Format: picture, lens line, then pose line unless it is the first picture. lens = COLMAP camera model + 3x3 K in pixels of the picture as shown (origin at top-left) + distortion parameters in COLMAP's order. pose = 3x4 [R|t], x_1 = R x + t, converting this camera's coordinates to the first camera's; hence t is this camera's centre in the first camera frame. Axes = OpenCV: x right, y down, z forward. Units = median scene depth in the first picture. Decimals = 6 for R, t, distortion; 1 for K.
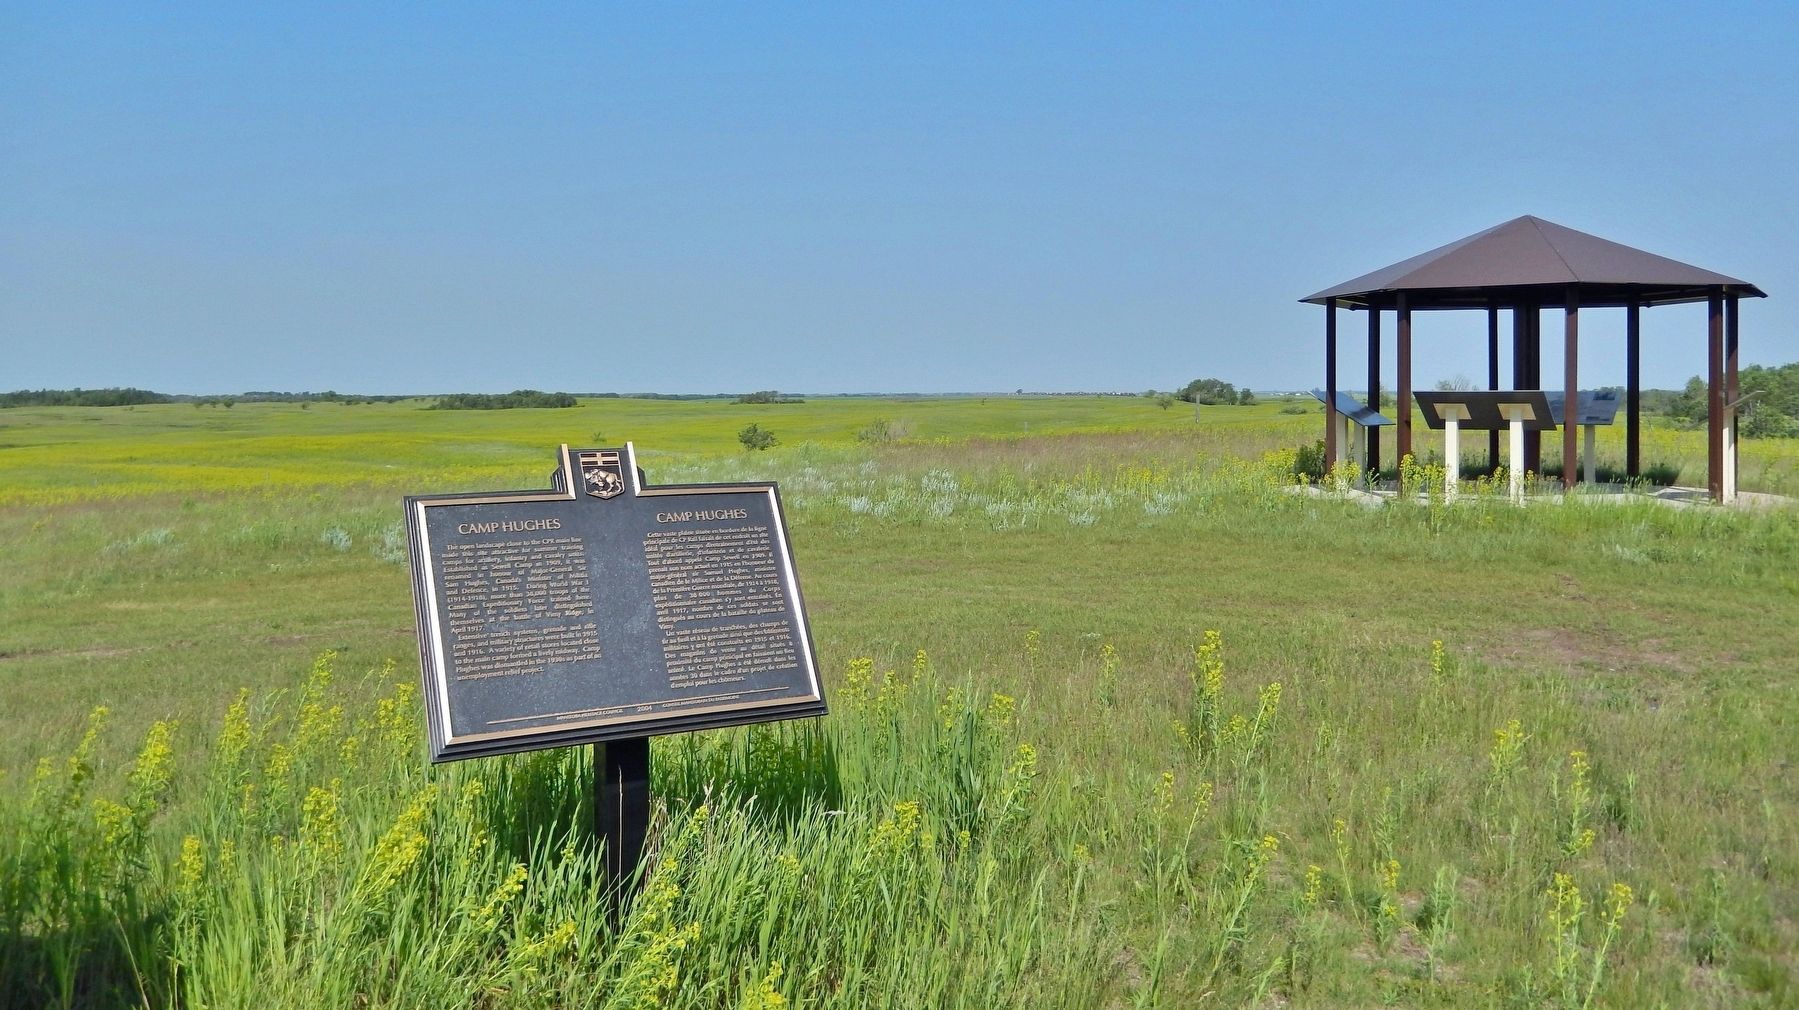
lens RADIAL K [[1429.9, 0, 897.7], [0, 1429.9, 497.9], [0, 0, 1]] dist [-0.043861, -0.007503]
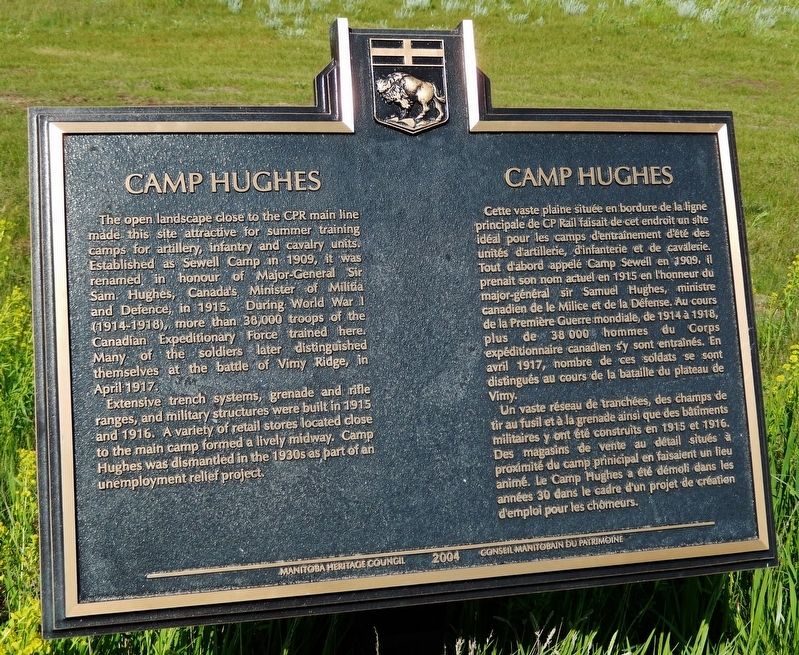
lens RADIAL K [[1165.1, 0, 403.7], [0, 1165.1, 329.2], [0, 0, 1]] dist [-0.028273, 0.000000]
pose [[0.966559, 0.142450, -0.213242, -0.107502], [-0.075561, 0.952812, 0.294005, -0.056614], [0.245061, -0.268060, 0.931713, 0.588576]]
